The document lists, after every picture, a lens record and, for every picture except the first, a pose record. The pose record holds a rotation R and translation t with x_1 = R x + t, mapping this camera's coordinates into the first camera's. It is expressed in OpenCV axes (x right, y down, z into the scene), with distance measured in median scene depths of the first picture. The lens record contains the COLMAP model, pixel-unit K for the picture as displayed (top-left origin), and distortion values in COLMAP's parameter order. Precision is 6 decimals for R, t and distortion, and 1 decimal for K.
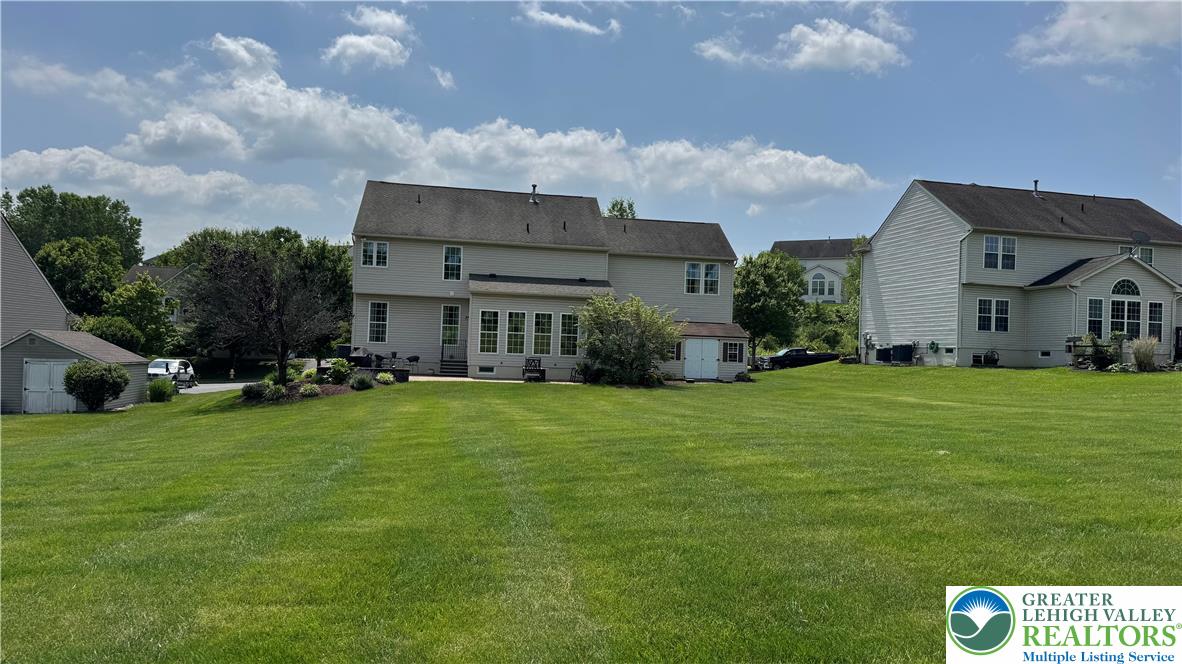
lens RADIAL K [[816.6, 0, 587.2], [0, 816.6, 333.9], [0, 0, 1]] dist [0.076932, -0.061475]
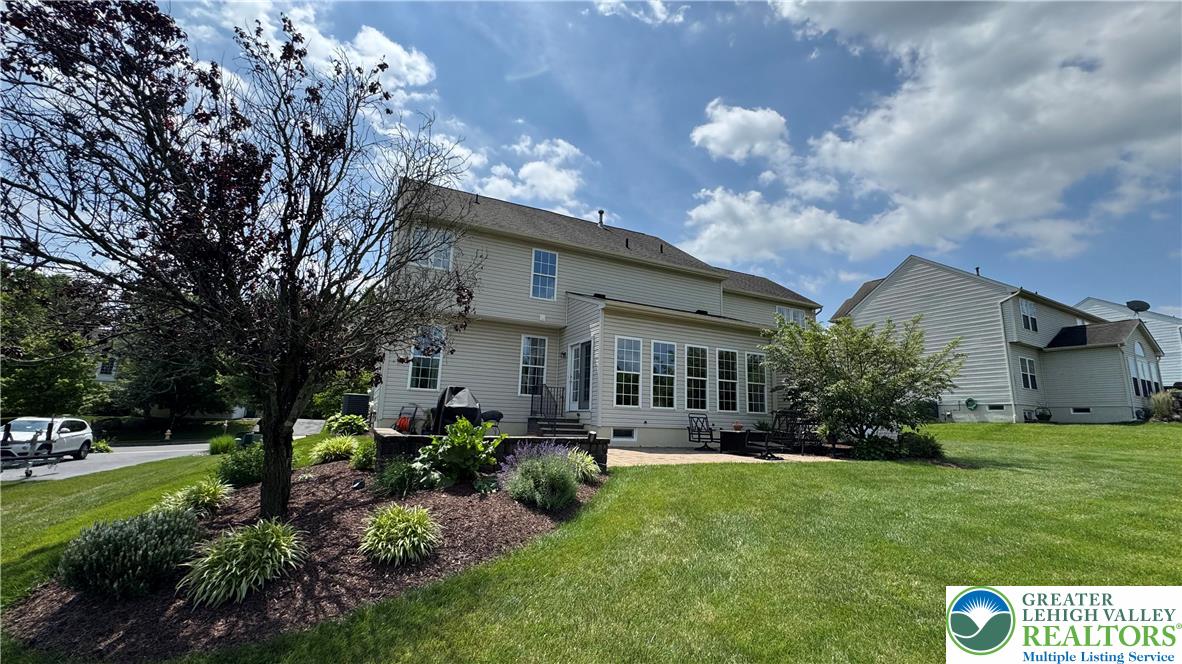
lens RADIAL K [[469.0, 0, 582.9], [0, 469.0, 325.0], [0, 0, 1]] dist [-0.001749, -0.000335]
pose [[0.958447, 0.053655, 0.280180, -0.242398], [-0.006151, 0.985811, -0.167744, 0.021395], [-0.285205, 0.159050, 0.945178, 0.621213]]
